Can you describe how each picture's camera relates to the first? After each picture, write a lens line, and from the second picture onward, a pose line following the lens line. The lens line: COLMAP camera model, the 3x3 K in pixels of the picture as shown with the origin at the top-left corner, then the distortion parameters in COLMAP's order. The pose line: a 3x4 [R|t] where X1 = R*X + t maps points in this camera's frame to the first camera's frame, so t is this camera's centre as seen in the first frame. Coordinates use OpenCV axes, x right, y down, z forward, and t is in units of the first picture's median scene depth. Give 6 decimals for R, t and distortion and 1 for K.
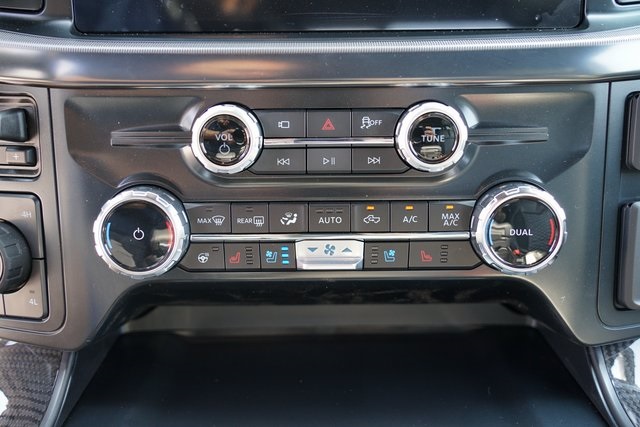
lens RADIAL K [[614.8, 0, 320.0], [0, 614.8, 213.5], [0, 0, 1]] dist [0.039698, -0.006208]
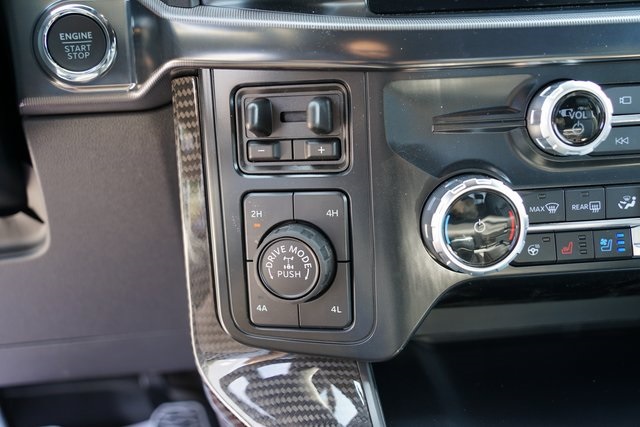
lens RADIAL K [[684.0, 0, 320.0], [0, 684.0, 213.5], [0, 0, 1]] dist [0.003164, -0.003368]
pose [[0.997126, -0.052279, 0.054838, -0.559371], [0.052564, 0.998610, -0.003766, 0.004960], [-0.054565, 0.006638, 0.998488, 0.001109]]
